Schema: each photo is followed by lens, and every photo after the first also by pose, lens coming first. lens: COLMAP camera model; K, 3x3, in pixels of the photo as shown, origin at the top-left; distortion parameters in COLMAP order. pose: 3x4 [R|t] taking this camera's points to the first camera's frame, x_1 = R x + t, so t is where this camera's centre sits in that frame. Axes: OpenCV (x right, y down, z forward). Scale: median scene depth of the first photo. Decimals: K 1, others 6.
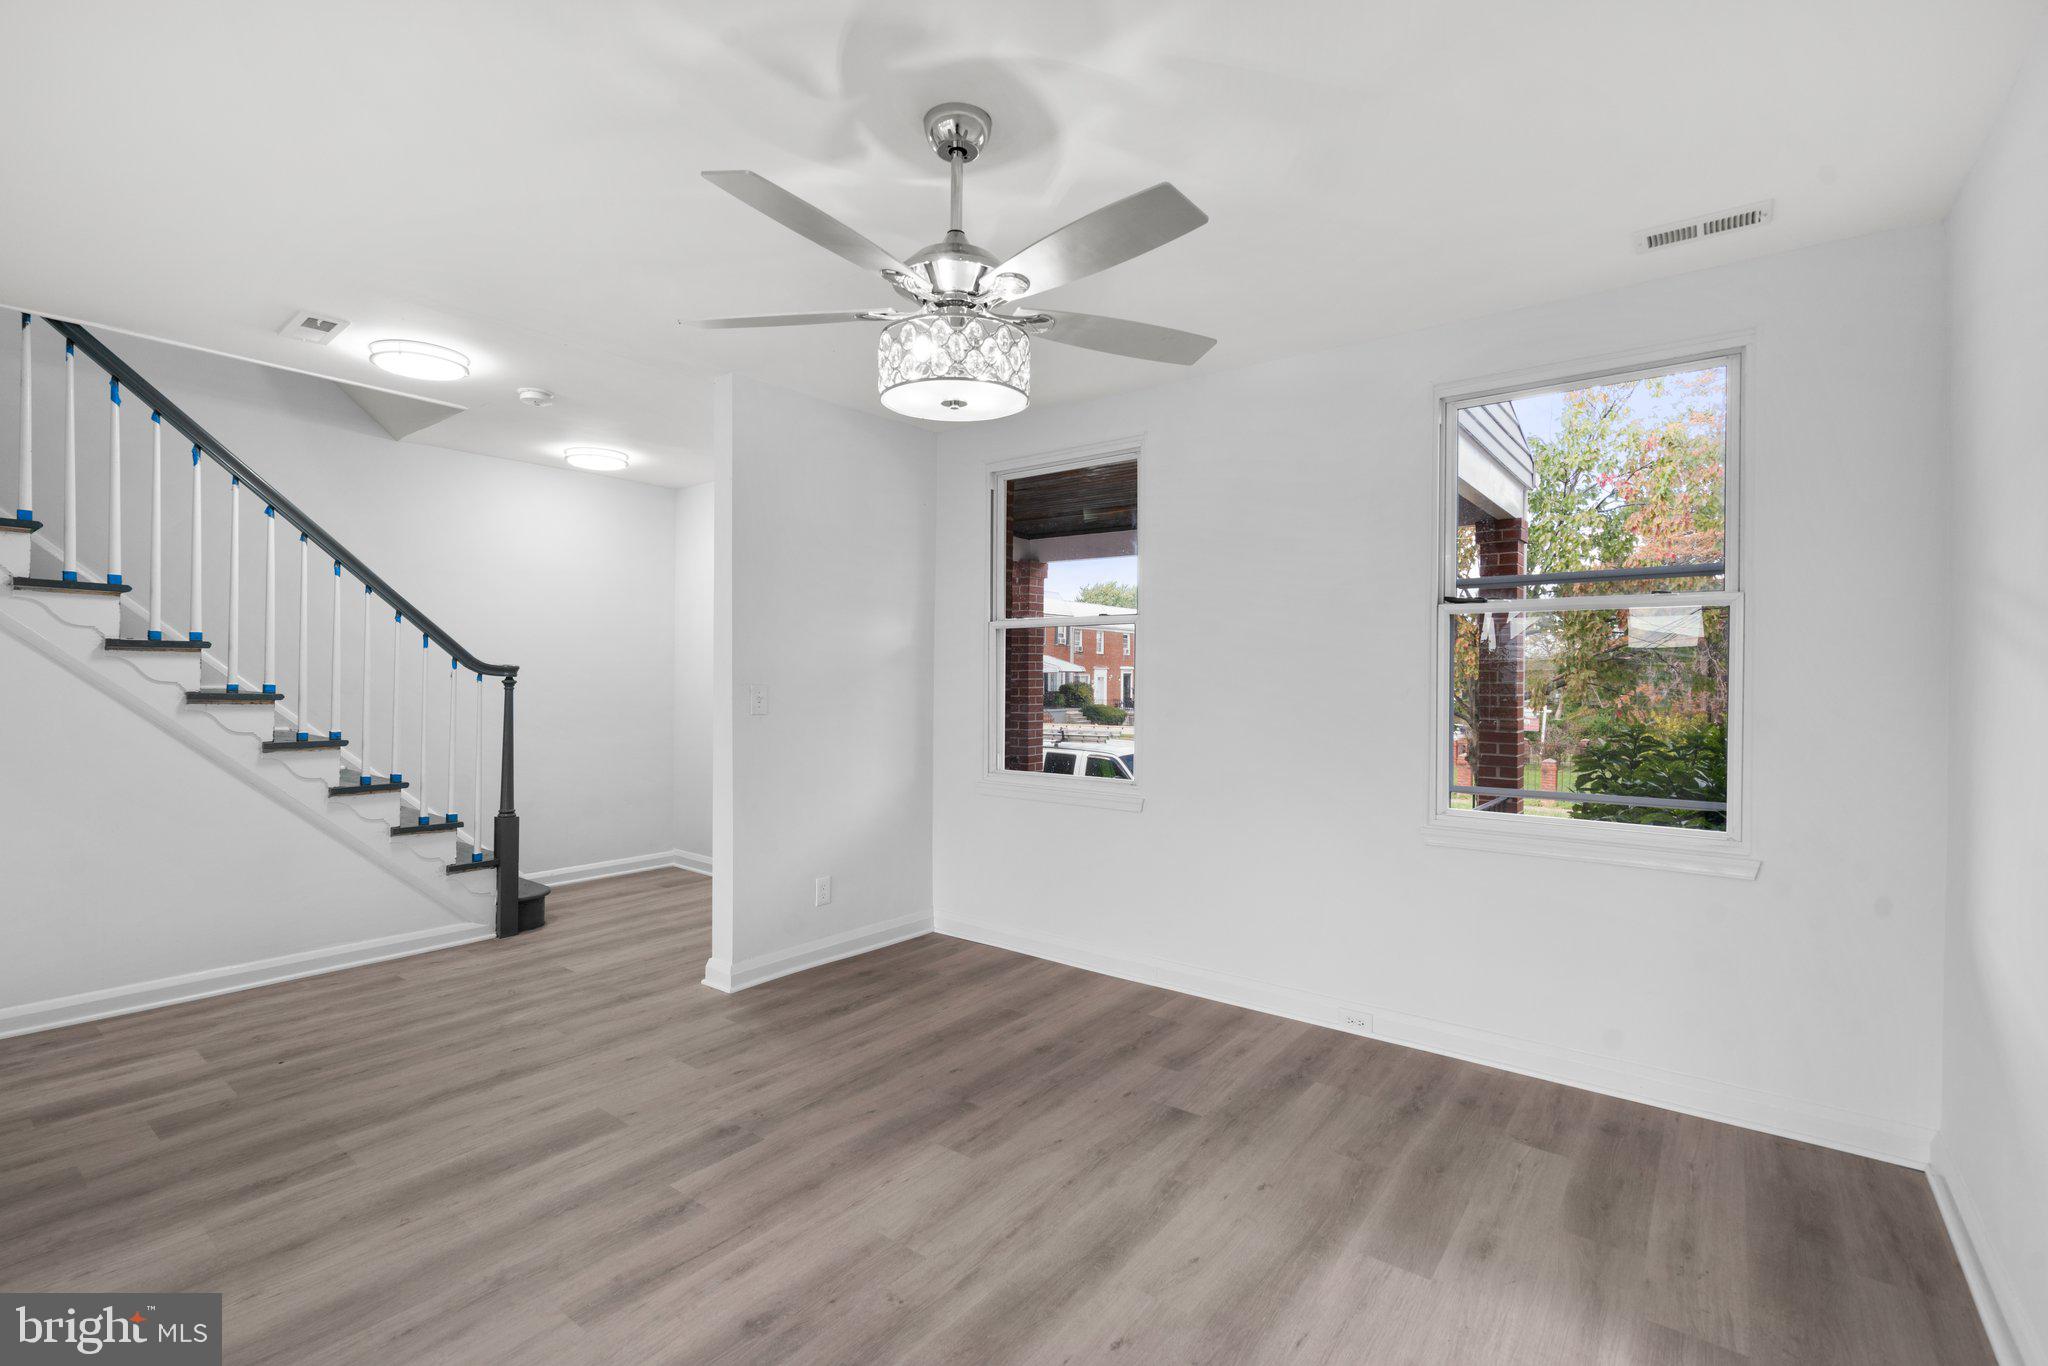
lens RADIAL K [[924.8, 0, 1024.0], [0, 924.8, 683.0], [0, 0, 1]] dist [-0.000189, 0.000175]
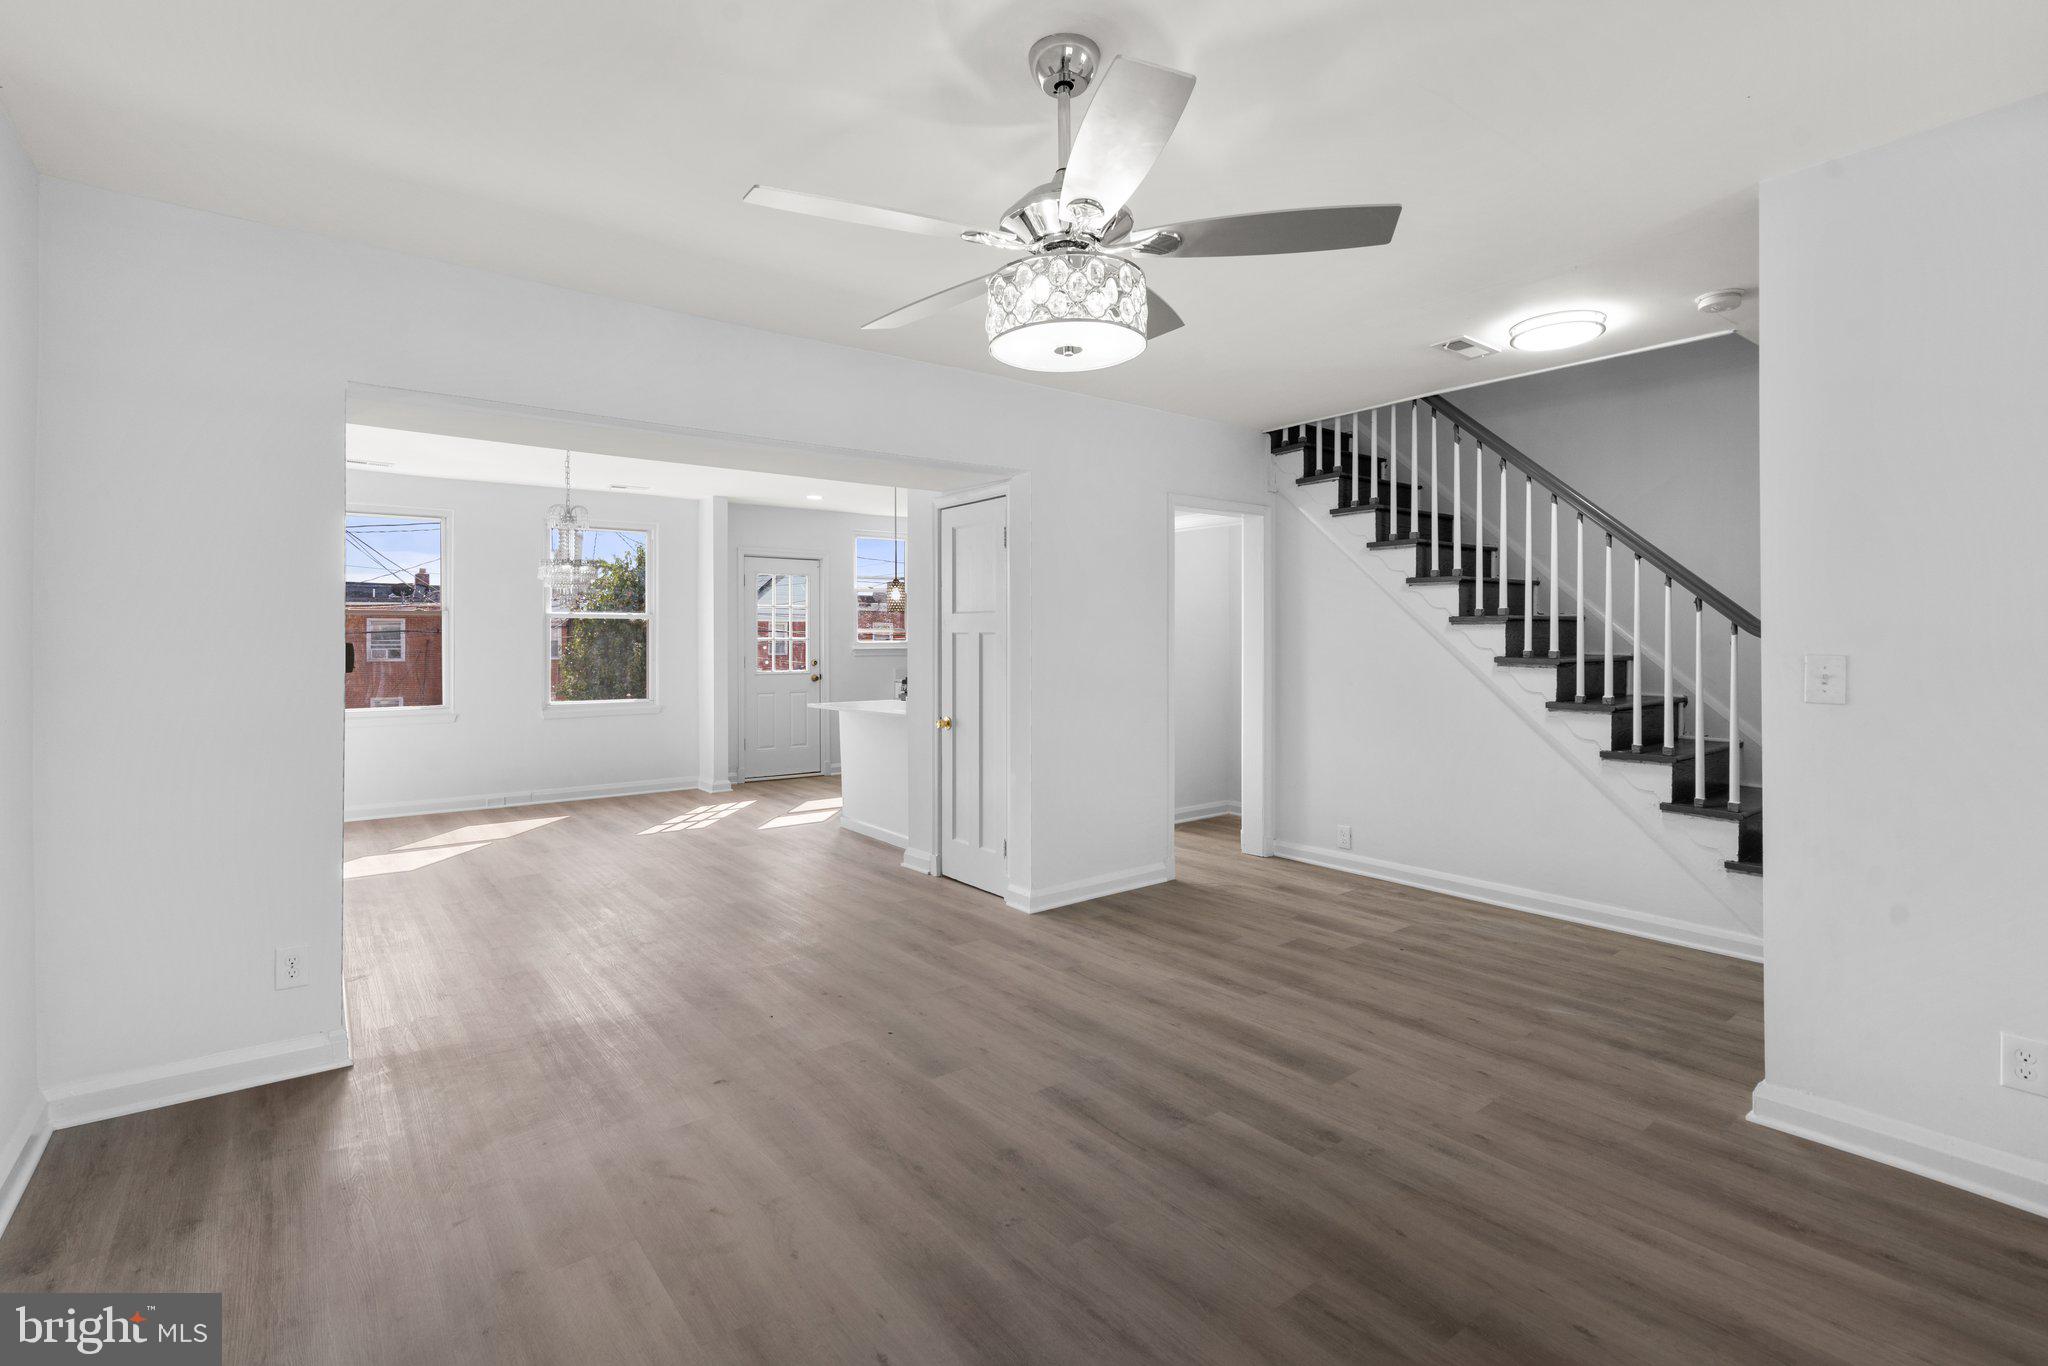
lens RADIAL K [[955.1, 0, 1008.9], [0, 955.1, 647.1], [0, 0, 1]] dist [-0.003592, 0.001491]
pose [[-0.267675, -0.001903, -0.963507, 0.664221], [-0.007287, 0.999973, 0.000050, 0.000929], [0.963482, 0.007034, -0.267682, 0.922596]]
